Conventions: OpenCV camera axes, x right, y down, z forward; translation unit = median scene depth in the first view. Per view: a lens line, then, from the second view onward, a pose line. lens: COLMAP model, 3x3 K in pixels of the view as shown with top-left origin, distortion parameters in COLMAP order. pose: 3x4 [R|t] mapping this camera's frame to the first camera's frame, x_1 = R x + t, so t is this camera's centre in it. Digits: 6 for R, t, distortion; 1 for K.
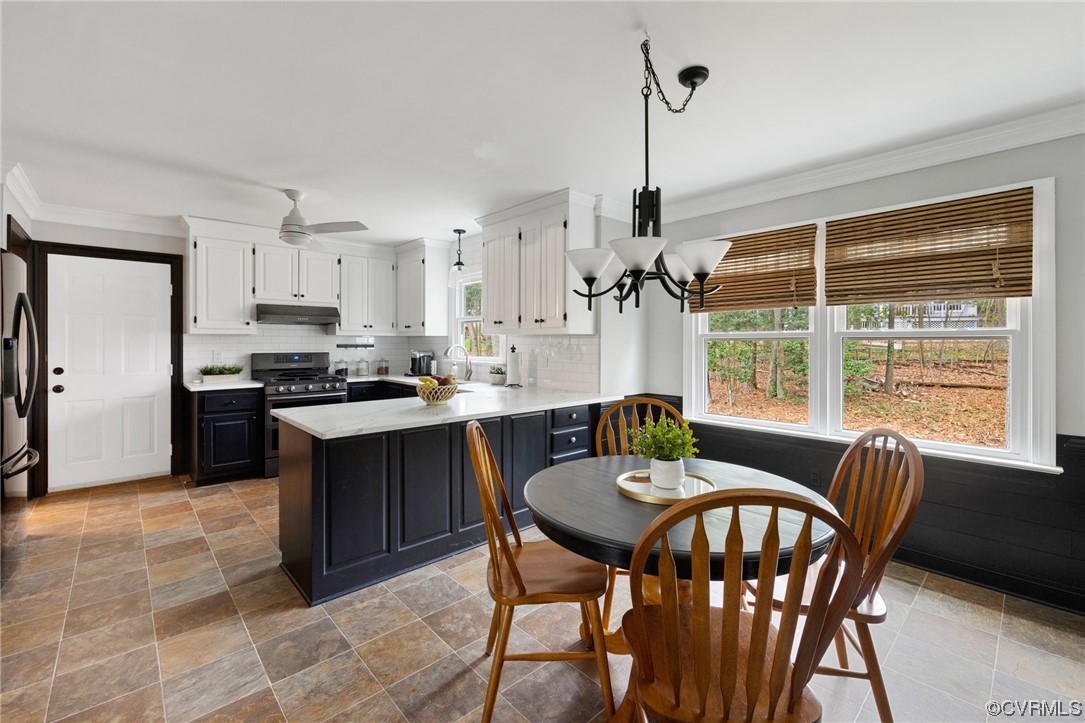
lens RADIAL K [[459.8, 0, 541.0], [0, 459.8, 339.7], [0, 0, 1]] dist [0.000683, -0.000039]
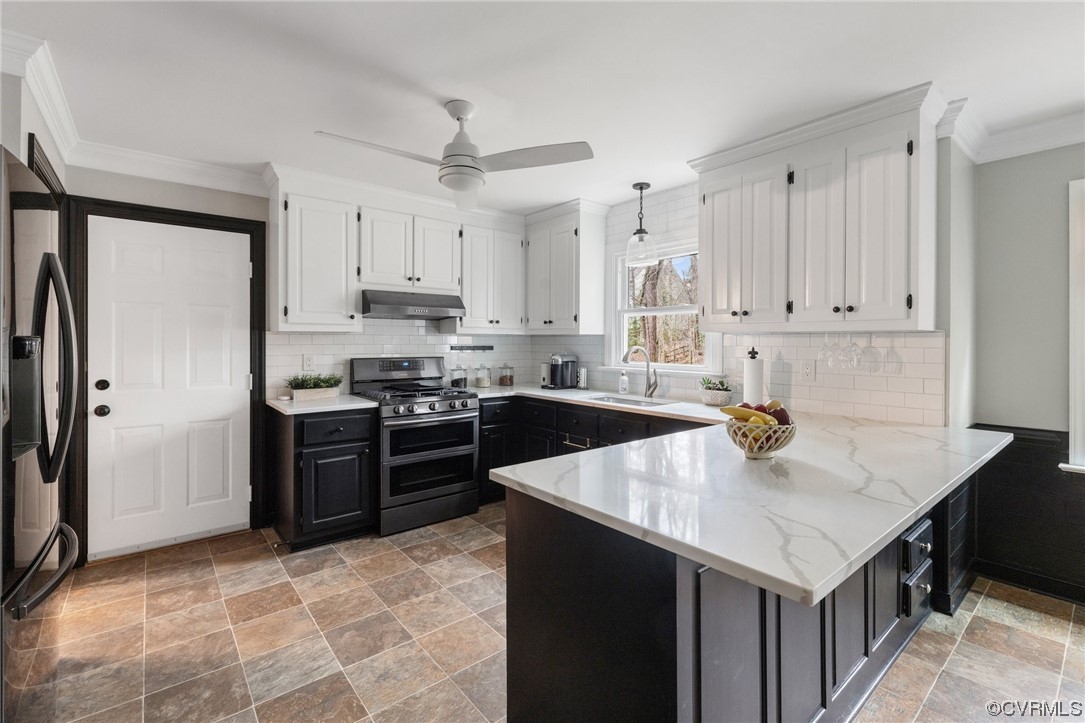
lens RADIAL K [[472.3, 0, 538.6], [0, 472.3, 339.0], [0, 0, 1]] dist [-0.000049, 0.000021]
pose [[0.998801, 0.000230, -0.048944, -0.331309], [-0.000297, 0.999999, -0.001357, 0.000063], [0.048944, 0.001369, 0.998801, 0.297971]]
